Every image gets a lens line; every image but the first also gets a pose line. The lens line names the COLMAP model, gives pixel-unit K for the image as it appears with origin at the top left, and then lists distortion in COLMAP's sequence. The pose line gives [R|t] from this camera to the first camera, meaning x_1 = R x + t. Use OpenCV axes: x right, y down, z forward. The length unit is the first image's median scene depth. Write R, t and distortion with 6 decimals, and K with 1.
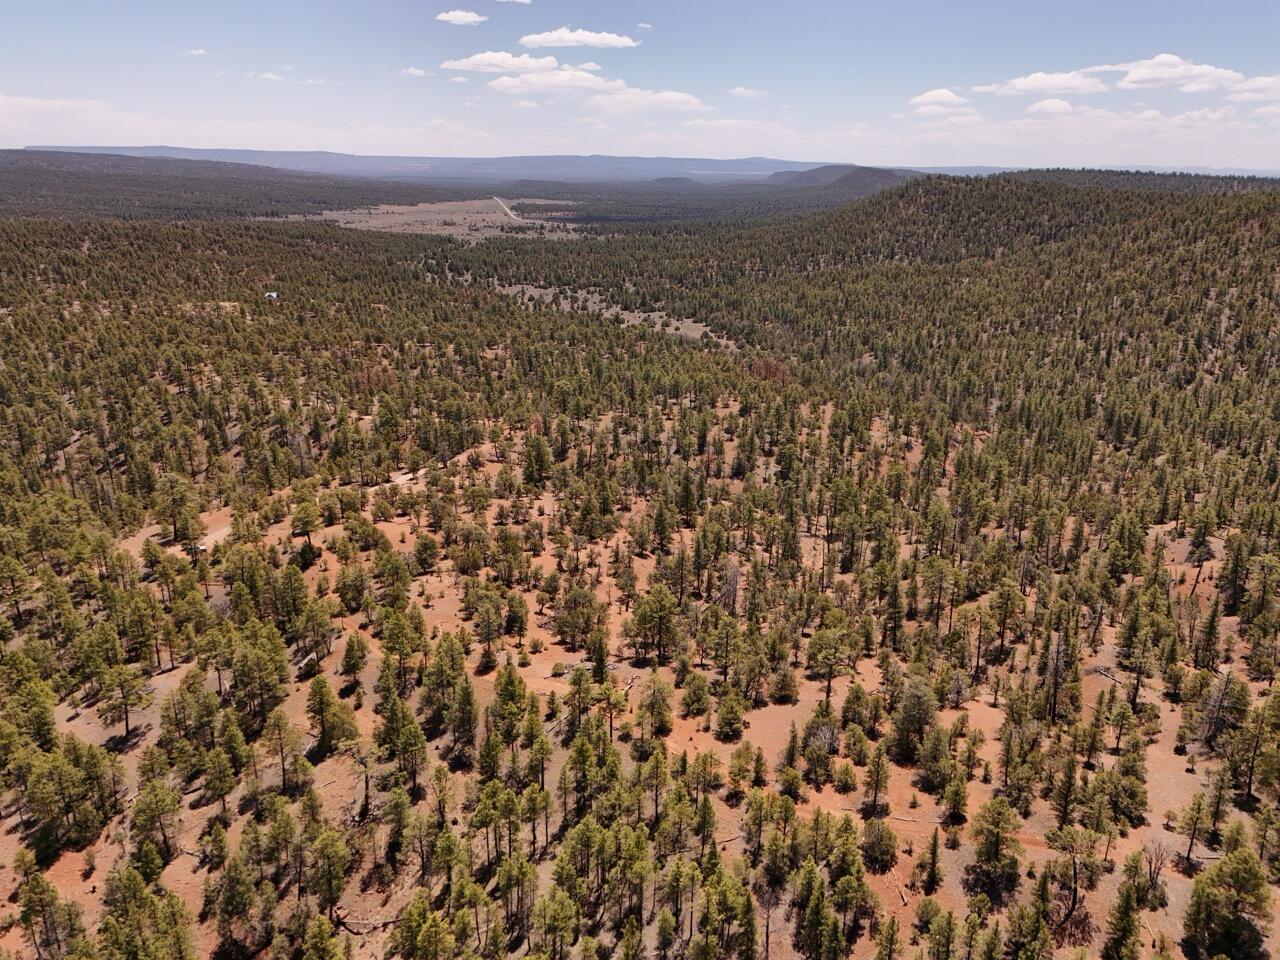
lens RADIAL K [[944.2, 0, 644.4], [0, 944.2, 476.8], [0, 0, 1]] dist [0.070818, -0.058107]
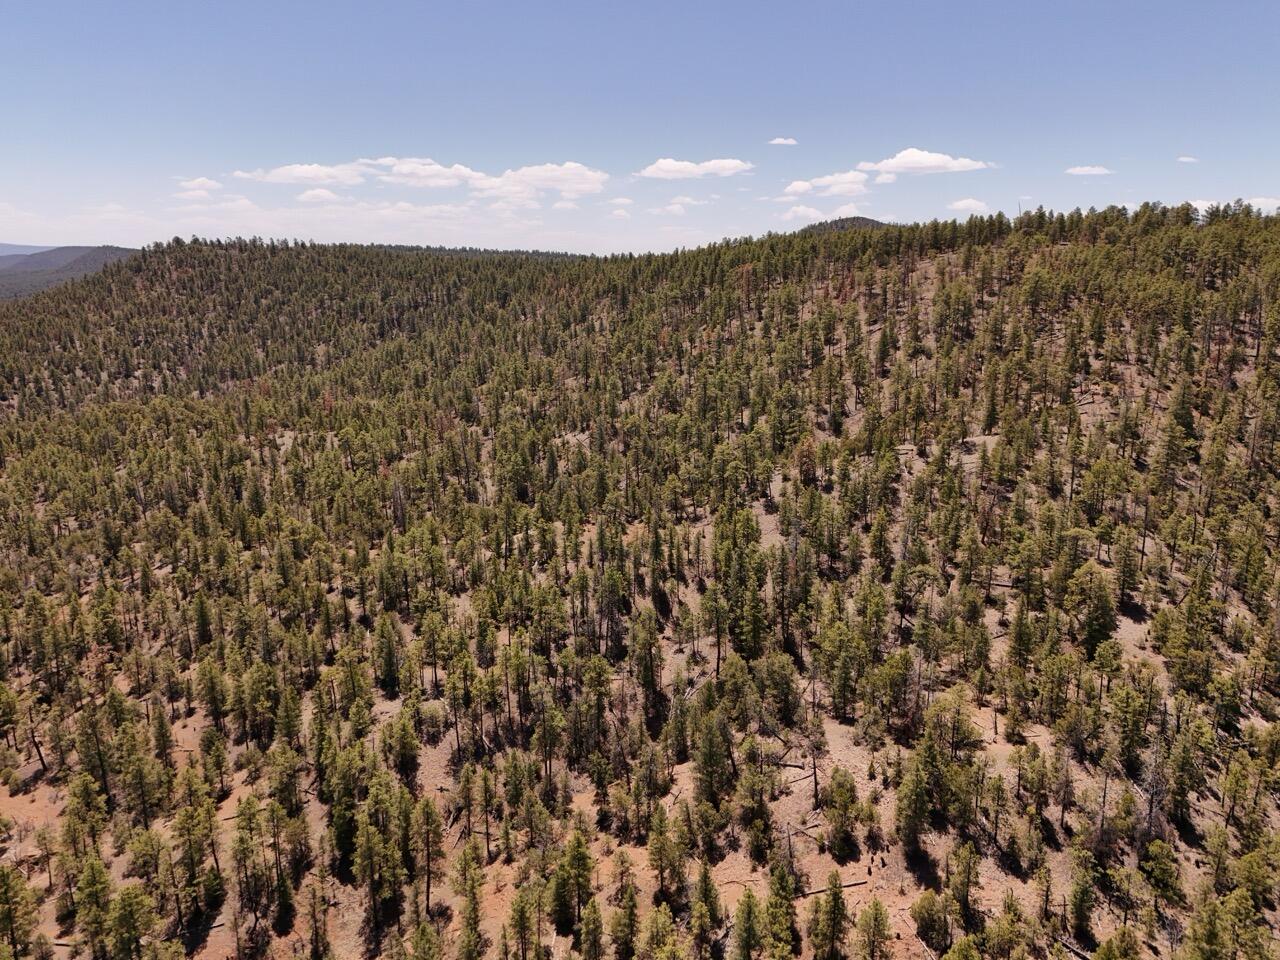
lens RADIAL K [[944.2, 0, 644.4], [0, 944.2, 476.8], [0, 0, 1]] dist [0.070818, -0.058107]
pose [[0.764420, -0.162547, 0.623892, 0.183549], [0.213514, 0.976914, -0.007084, -0.145892], [-0.608337, 0.138625, 0.781479, 0.547045]]
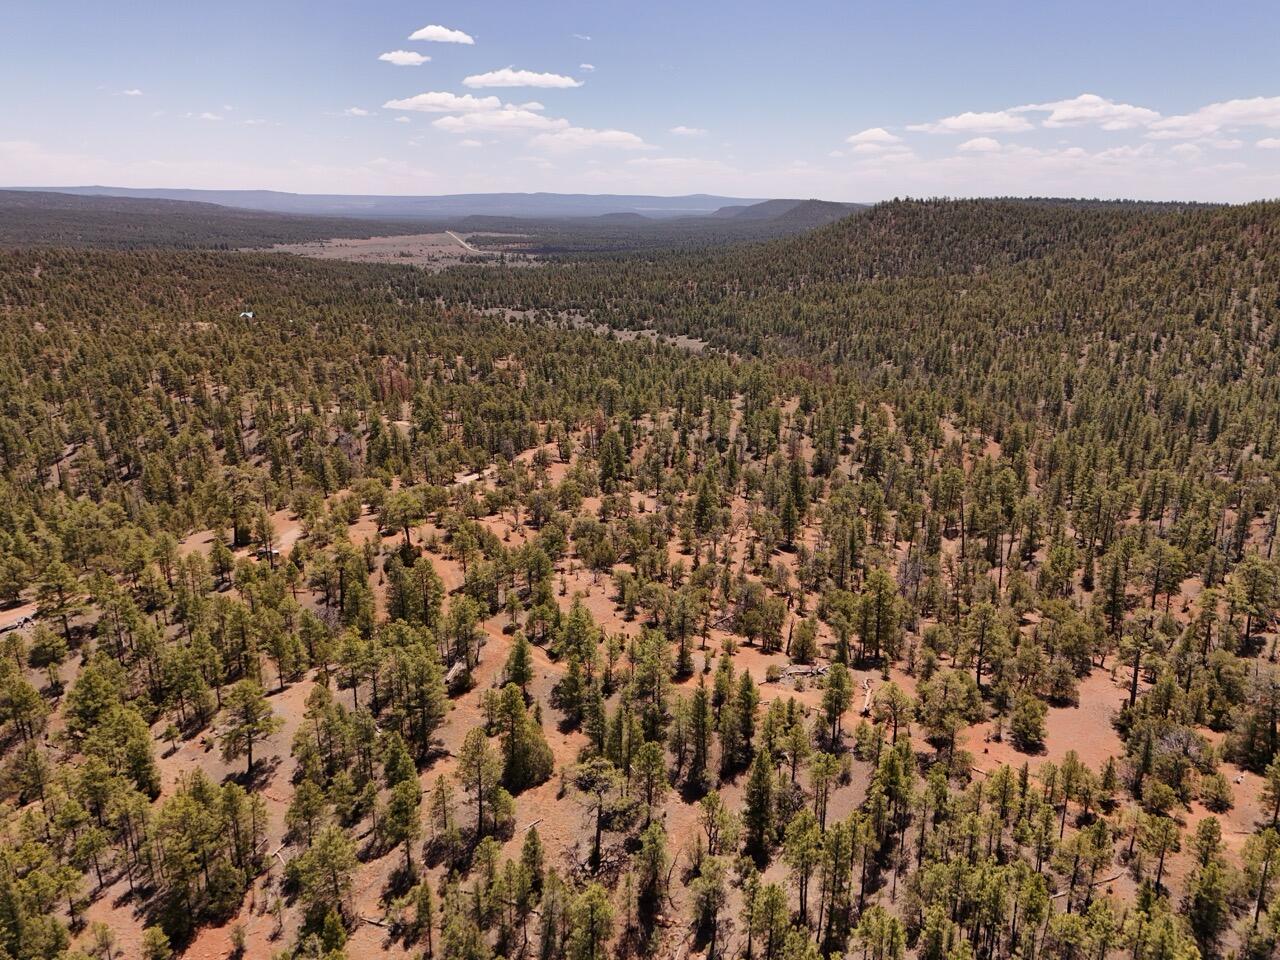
lens RADIAL K [[944.2, 0, 644.4], [0, 944.2, 476.8], [0, 0, 1]] dist [0.070818, -0.058107]
pose [[0.998367, -0.021784, 0.052804, -0.046610], [0.023669, 0.999095, -0.035339, 0.011901], [-0.051986, 0.036531, 0.997979, 0.036354]]
